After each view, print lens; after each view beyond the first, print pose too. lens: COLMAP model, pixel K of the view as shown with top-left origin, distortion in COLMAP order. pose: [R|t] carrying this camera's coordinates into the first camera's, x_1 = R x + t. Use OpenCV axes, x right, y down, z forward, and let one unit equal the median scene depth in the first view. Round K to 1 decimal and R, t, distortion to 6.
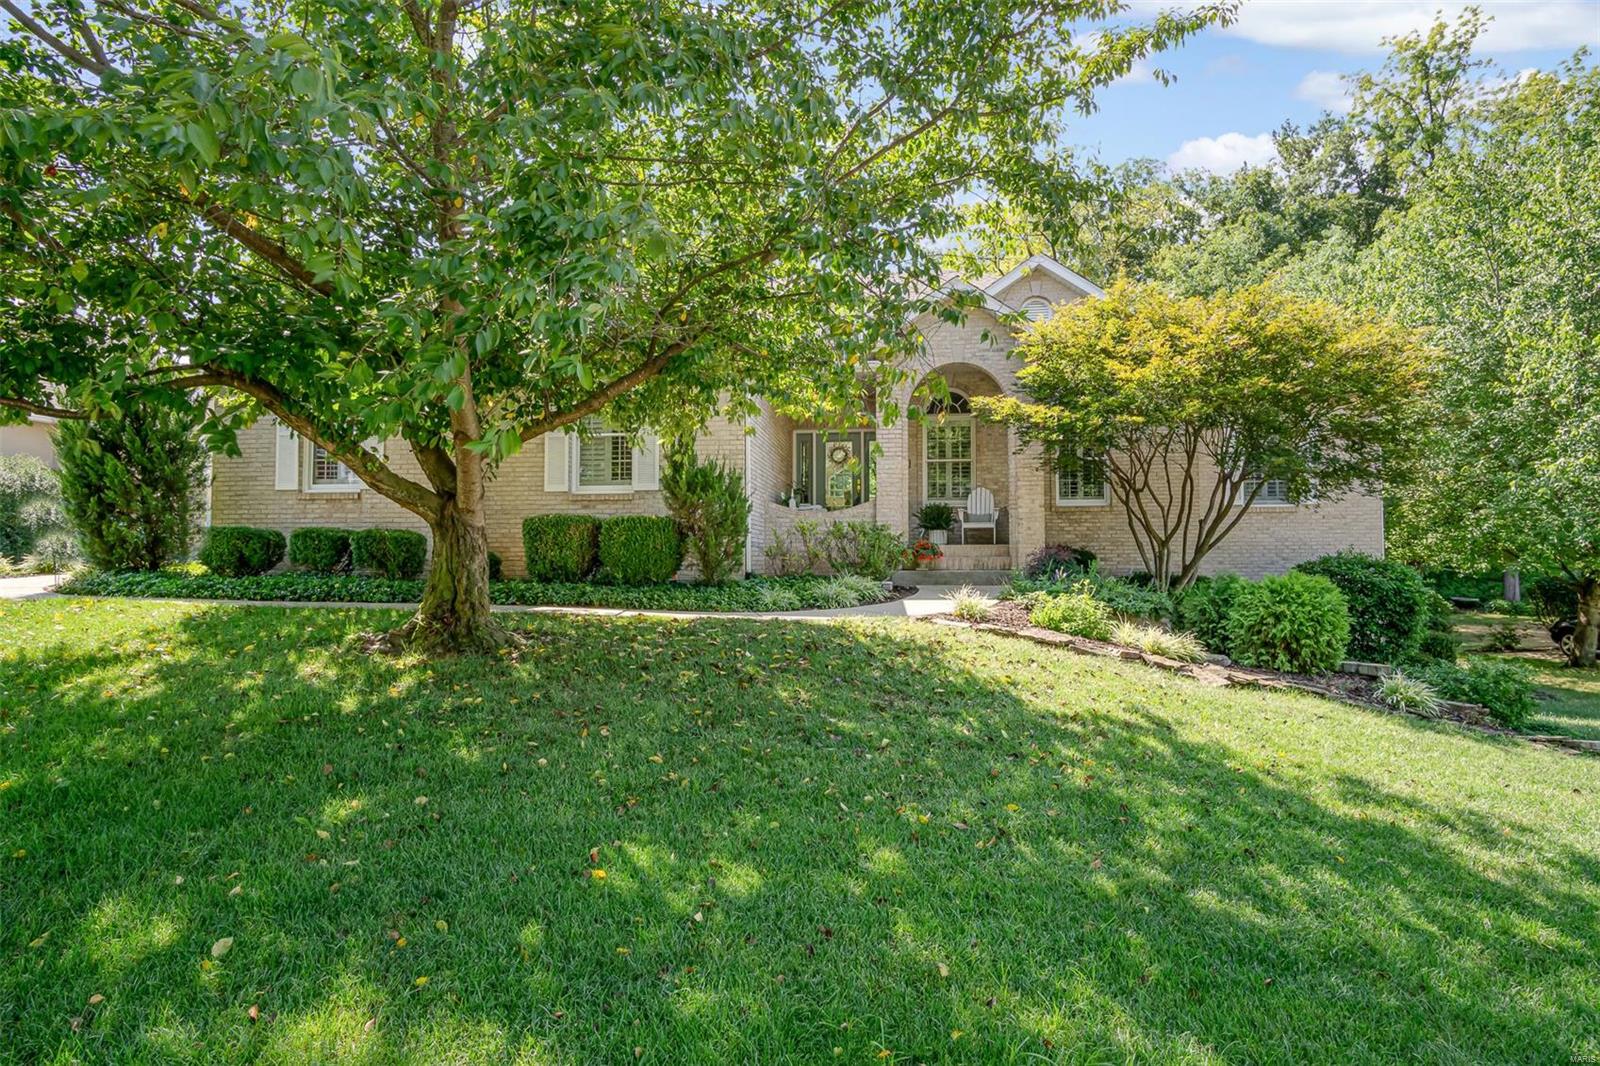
lens RADIAL K [[843.1, 0, 800.0], [0, 843.1, 533.0], [0, 0, 1]] dist [-0.000819, 0.000479]
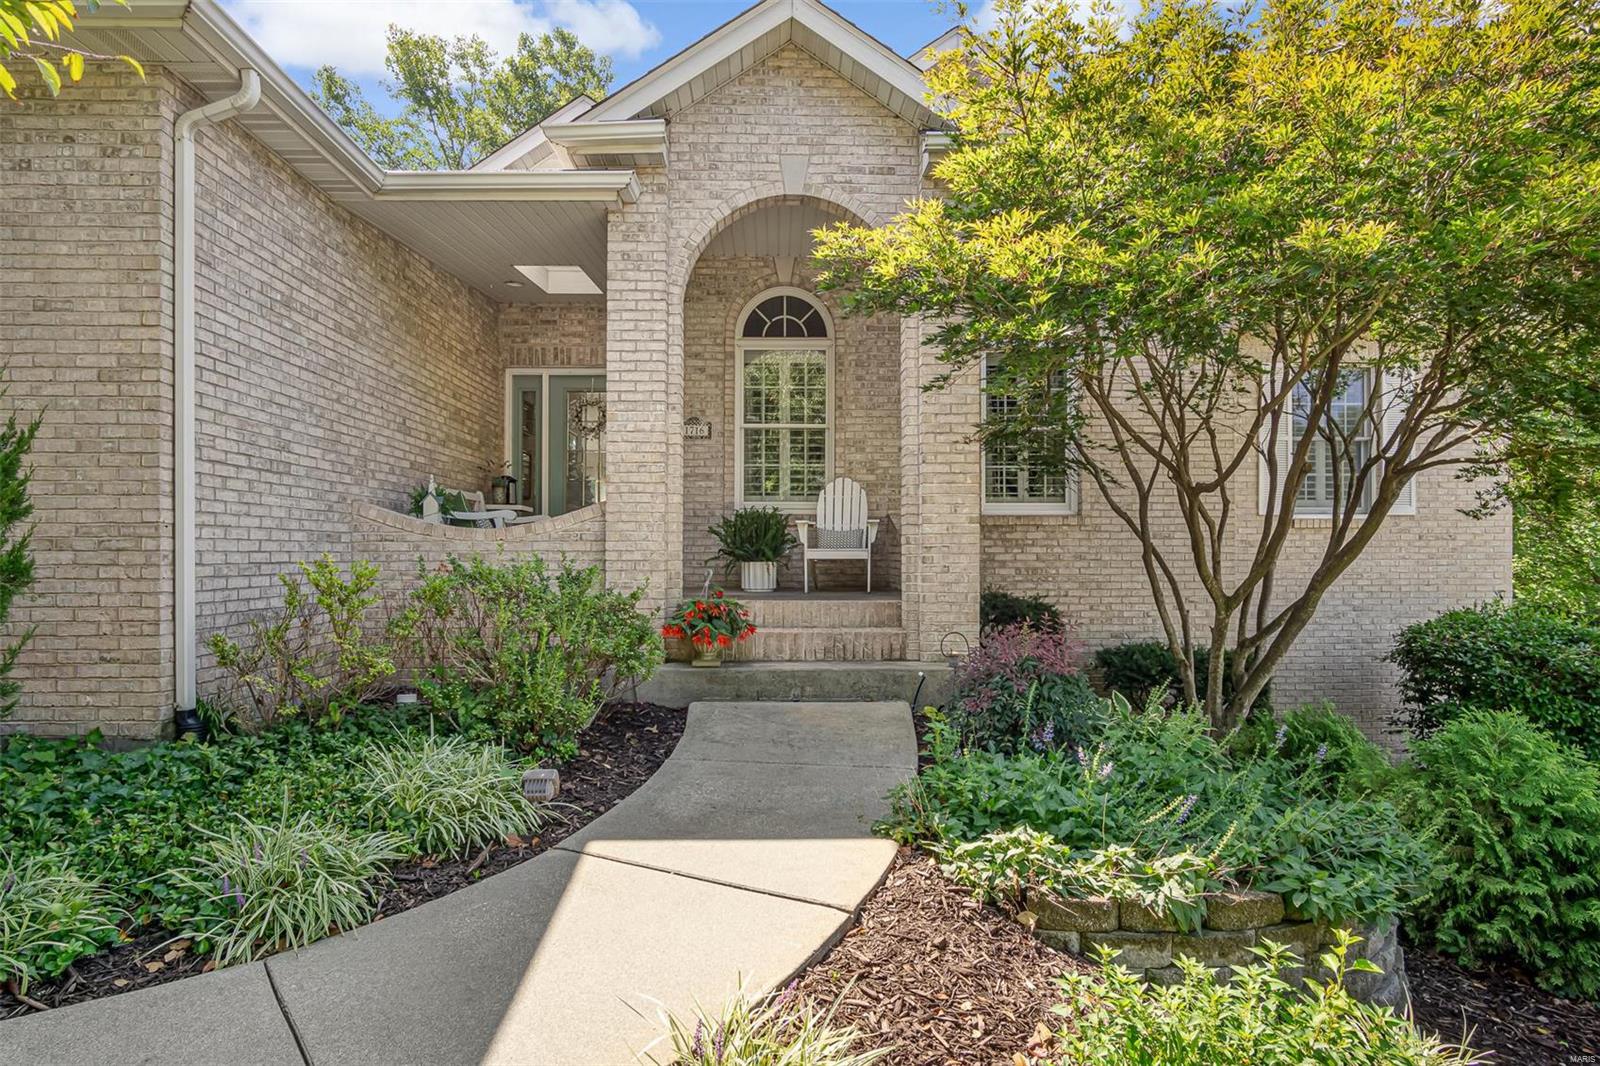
lens RADIAL K [[843.1, 0, 800.0], [0, 843.1, 533.0], [0, 0, 1]] dist [-0.000819, 0.000479]
pose [[0.988320, 0.002013, 0.152381, 0.115623], [-0.003607, 0.999942, 0.010181, -0.026370], [-0.152352, -0.010612, 0.988269, 0.519325]]
